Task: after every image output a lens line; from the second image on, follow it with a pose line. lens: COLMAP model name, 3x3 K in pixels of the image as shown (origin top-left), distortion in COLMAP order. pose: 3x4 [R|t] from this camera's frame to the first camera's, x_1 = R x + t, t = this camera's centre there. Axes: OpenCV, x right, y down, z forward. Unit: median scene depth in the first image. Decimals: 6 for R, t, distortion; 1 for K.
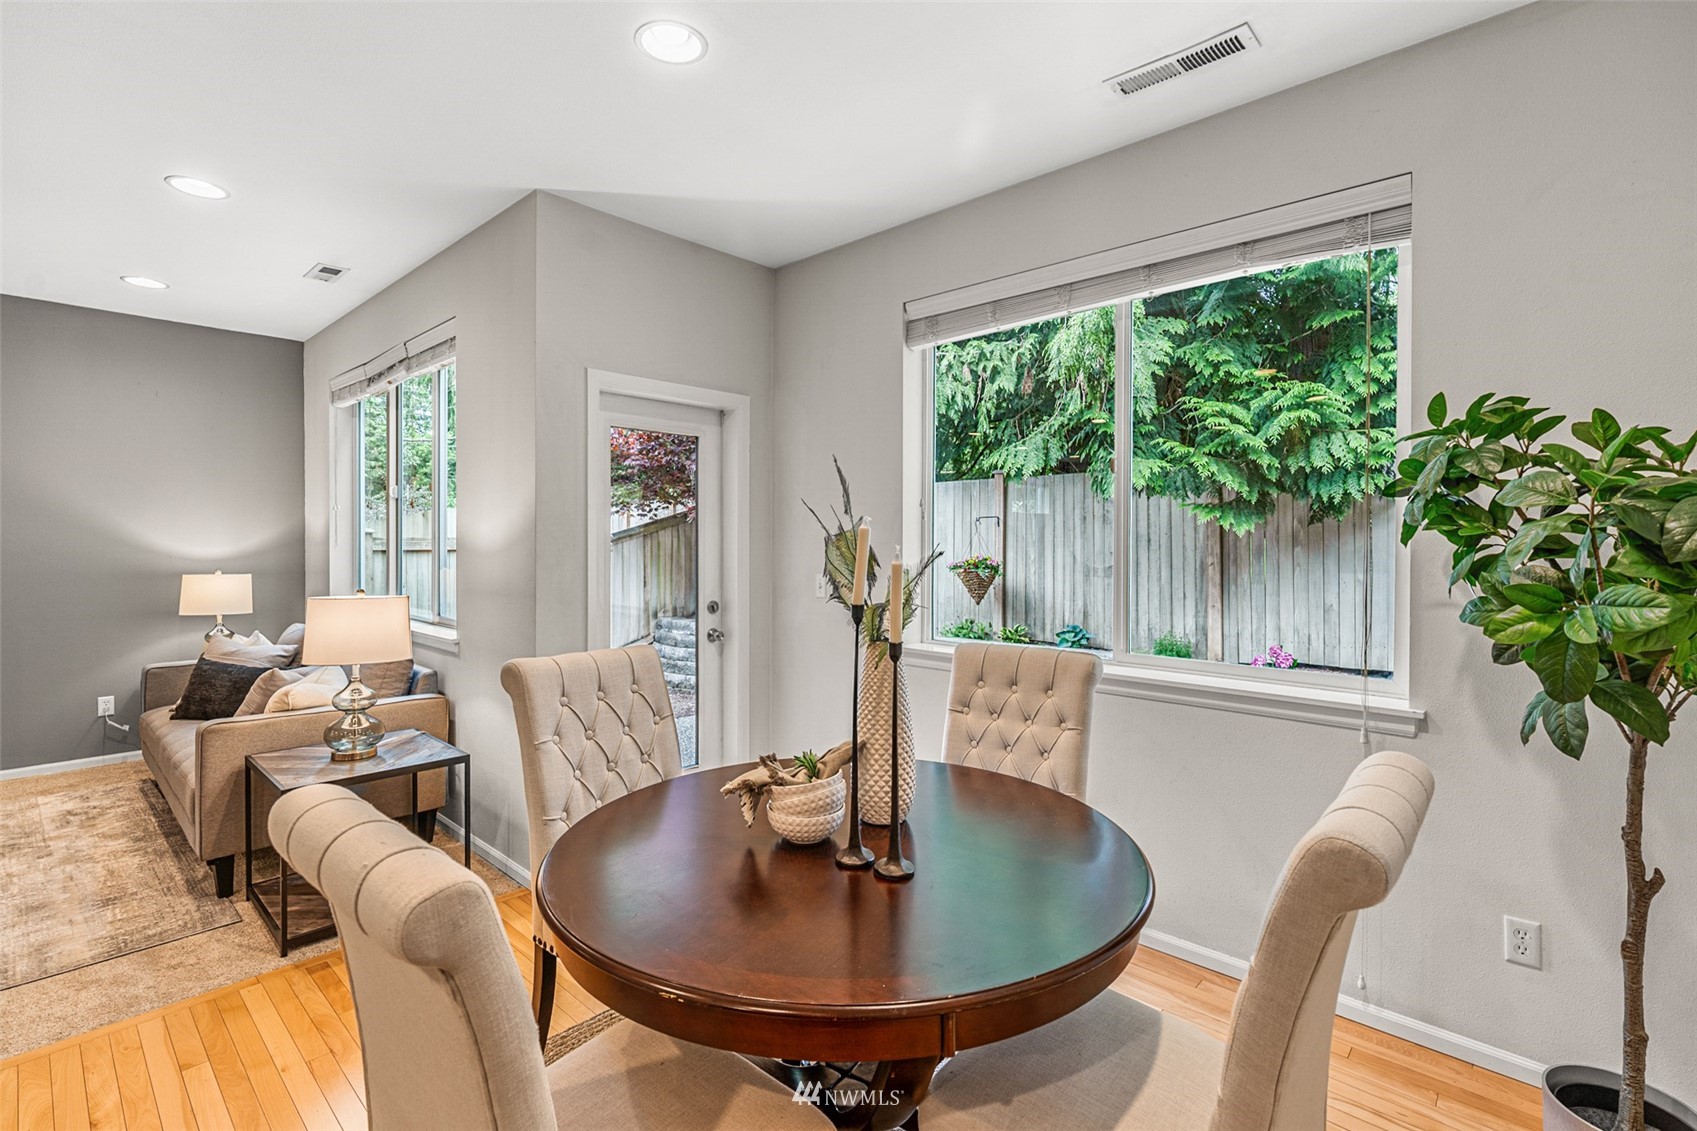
lens RADIAL K [[784.8, 0, 852.6], [0, 784.8, 540.1], [0, 0, 1]] dist [-0.002755, 0.000104]
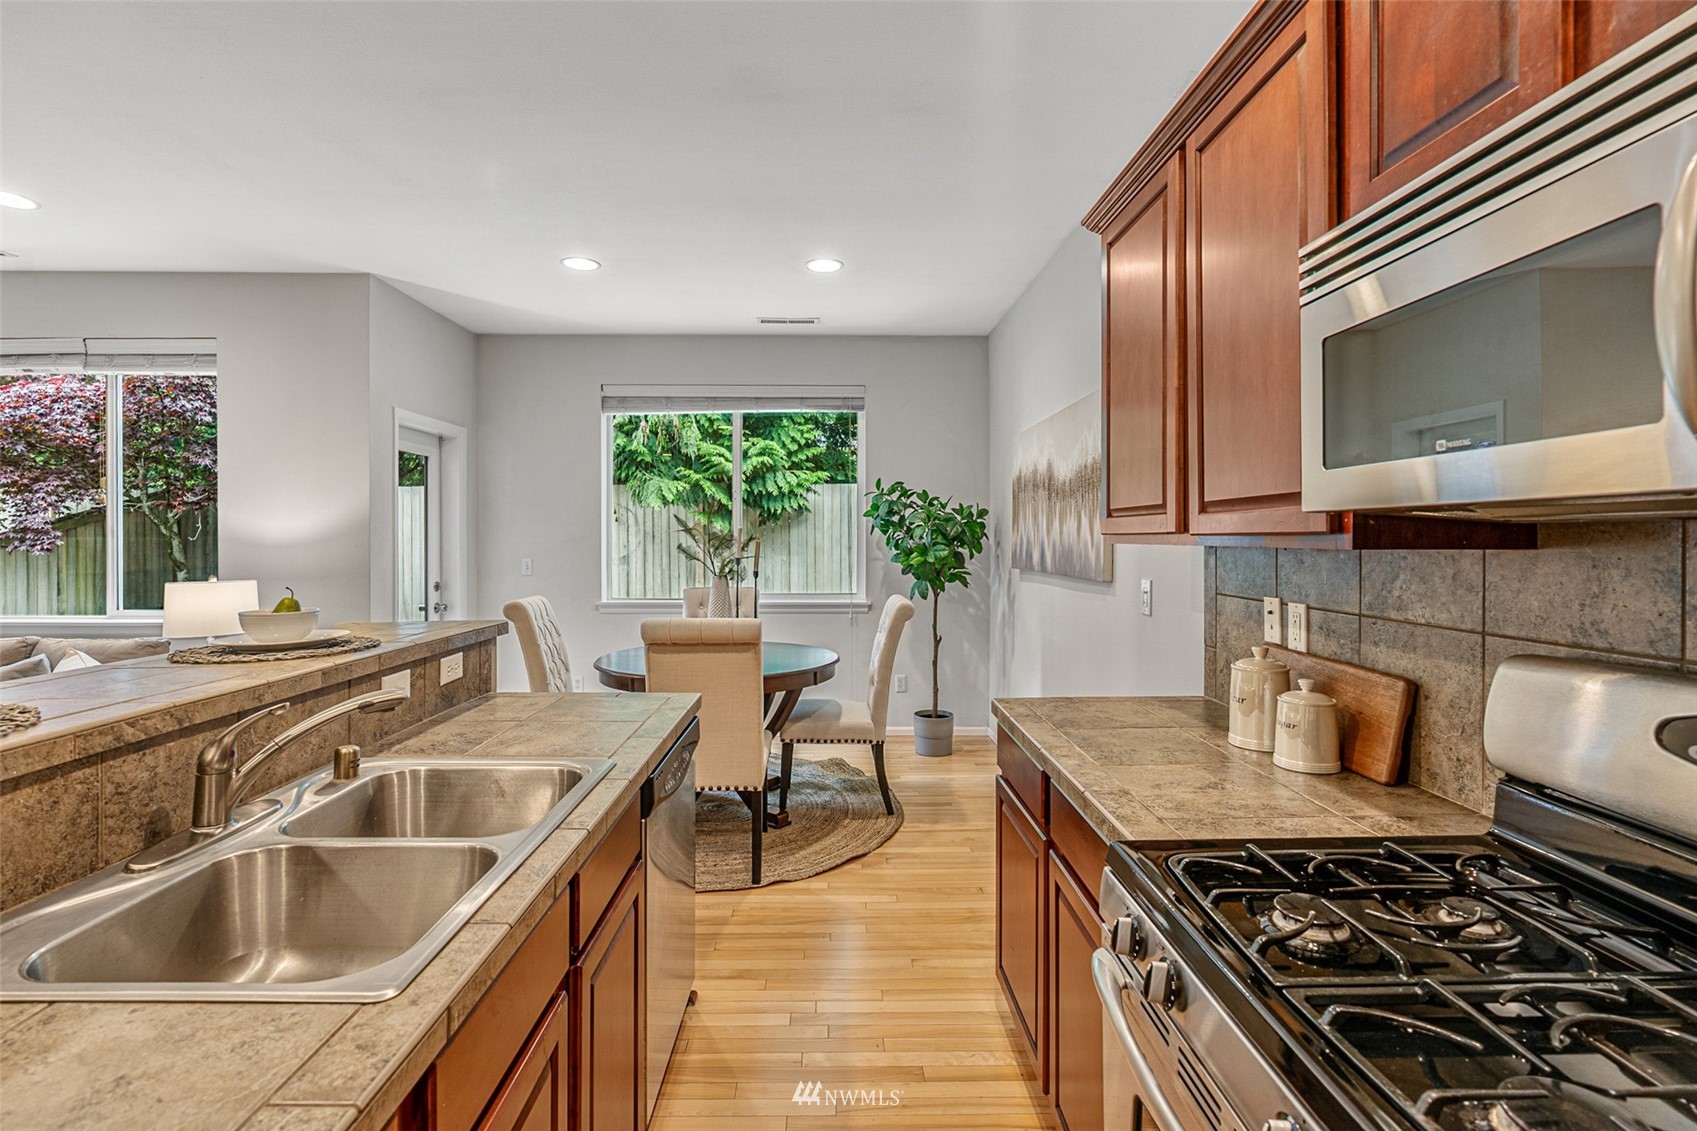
lens RADIAL K [[798.7, 0, 847.6], [0, 798.7, 535.6], [0, 0, 1]] dist [0.000451, 0.000430]
pose [[0.725278, 0.000247, 0.688456, -0.442924], [0.002775, 0.999991, -0.003283, 0.005491], [-0.688450, 0.004292, 0.725271, -0.328893]]
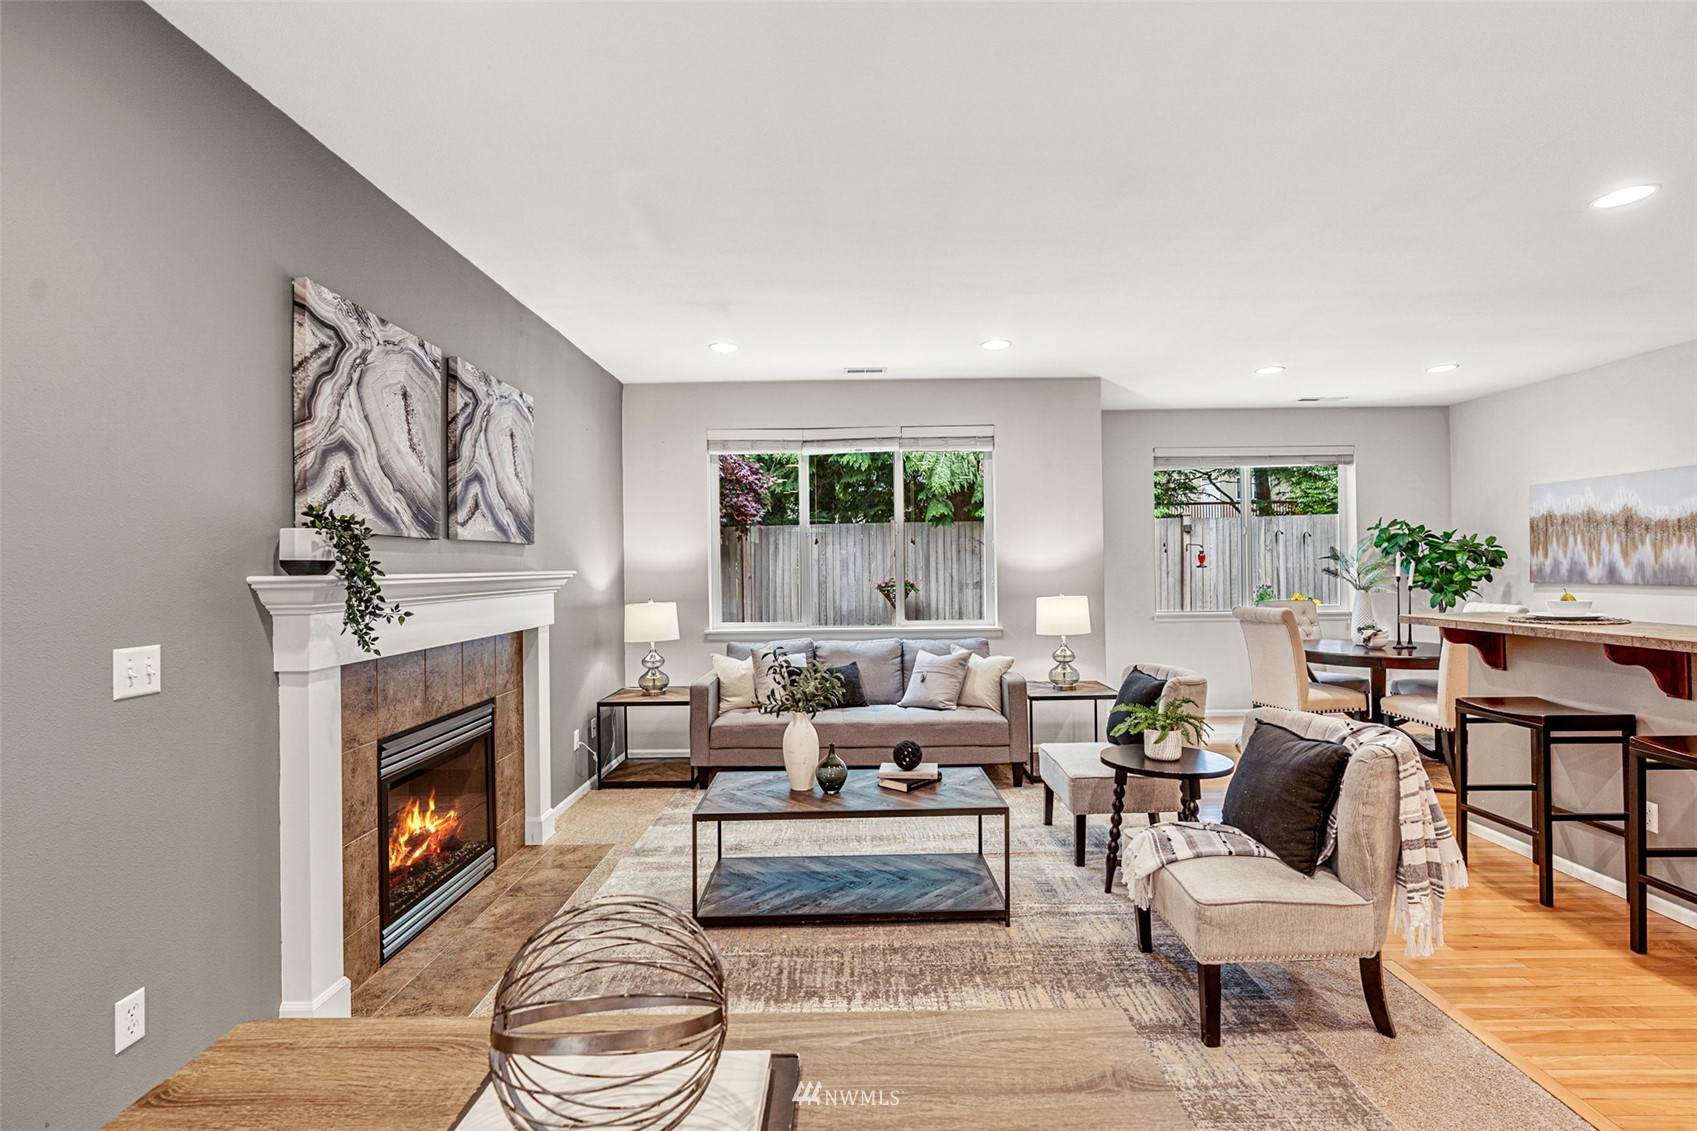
lens RADIAL K [[774.8, 0, 847.3], [0, 774.8, 558.6], [0, 0, 1]] dist [-0.001255, 0.001038]
pose [[0.735969, -0.005185, 0.676995, -1.238657], [0.016616, 0.999808, -0.010406, -0.001338], [-0.676811, 0.018908, 0.735914, 0.029803]]
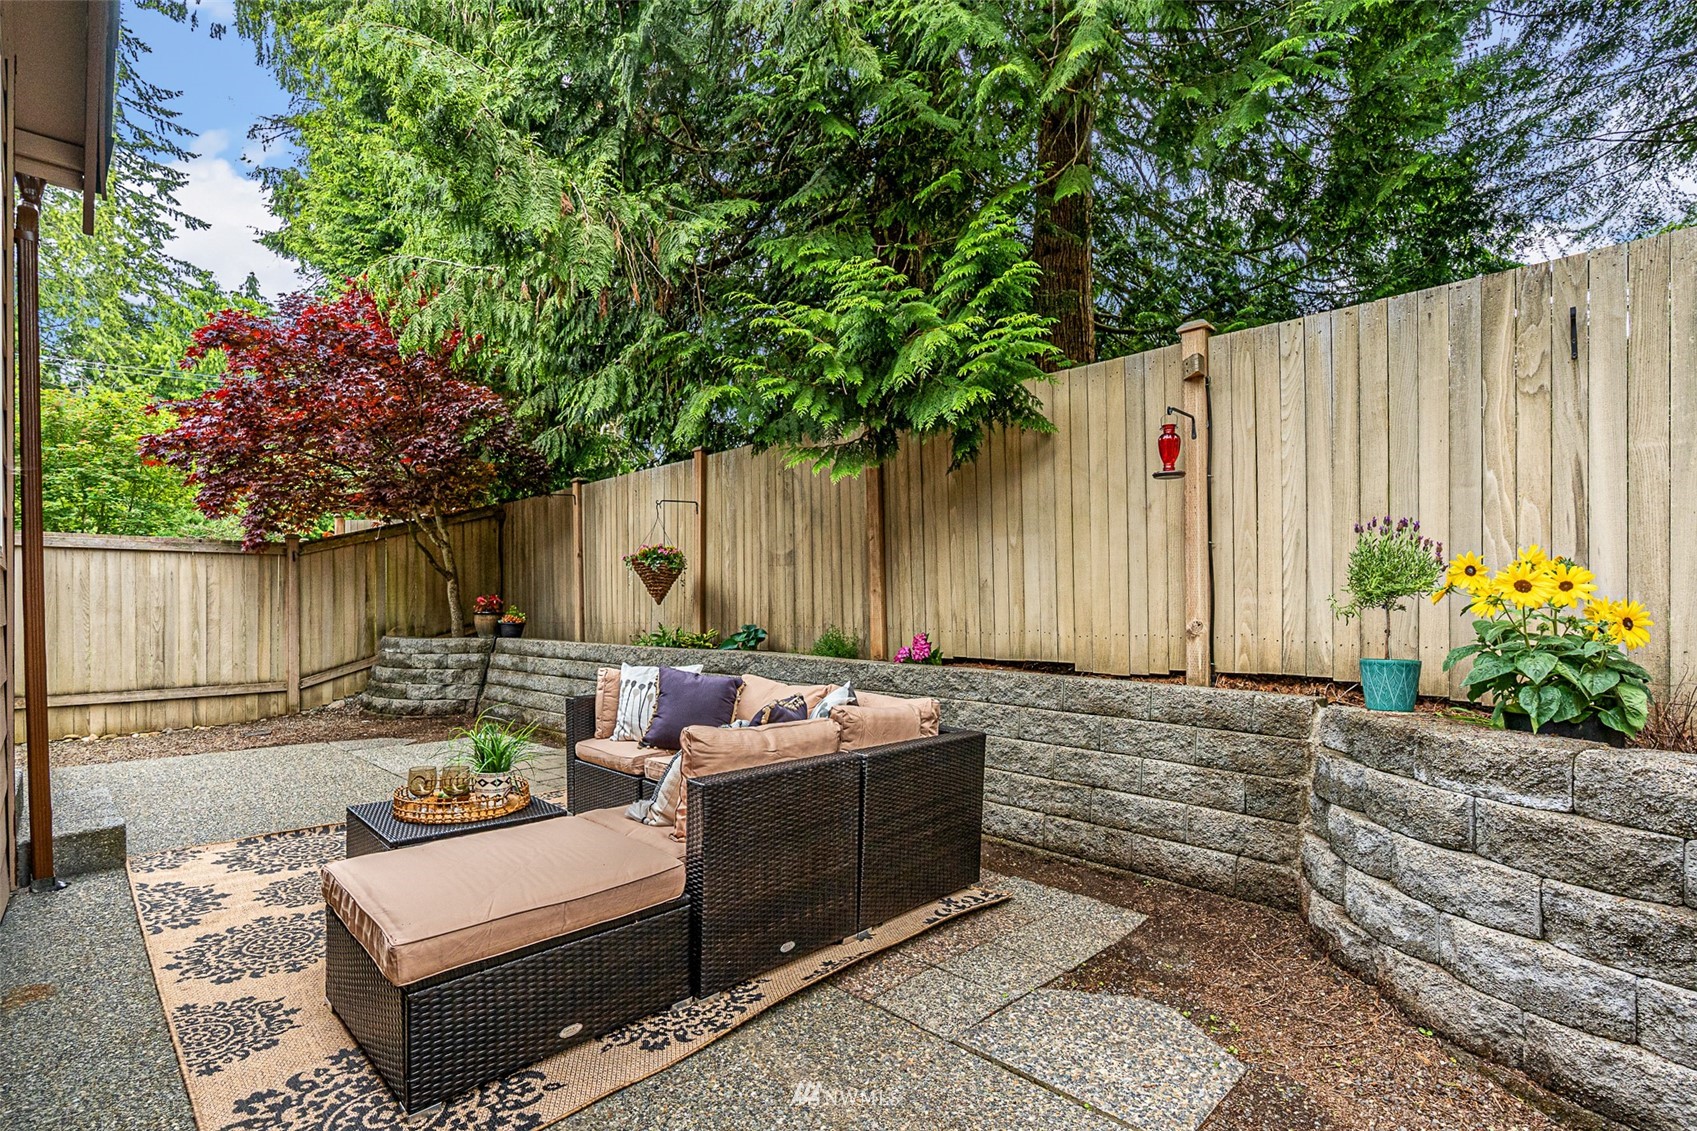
lens RADIAL K [[795.6, 0, 833.6], [0, 795.6, 600.9], [0, 0, 1]] dist [-0.006123, 0.000910]
pose [[0.999407, -0.003330, -0.034271, 0.539161], [0.003337, 0.999994, 0.000140, 0.113947], [0.034270, -0.000254, 0.999413, 0.231452]]
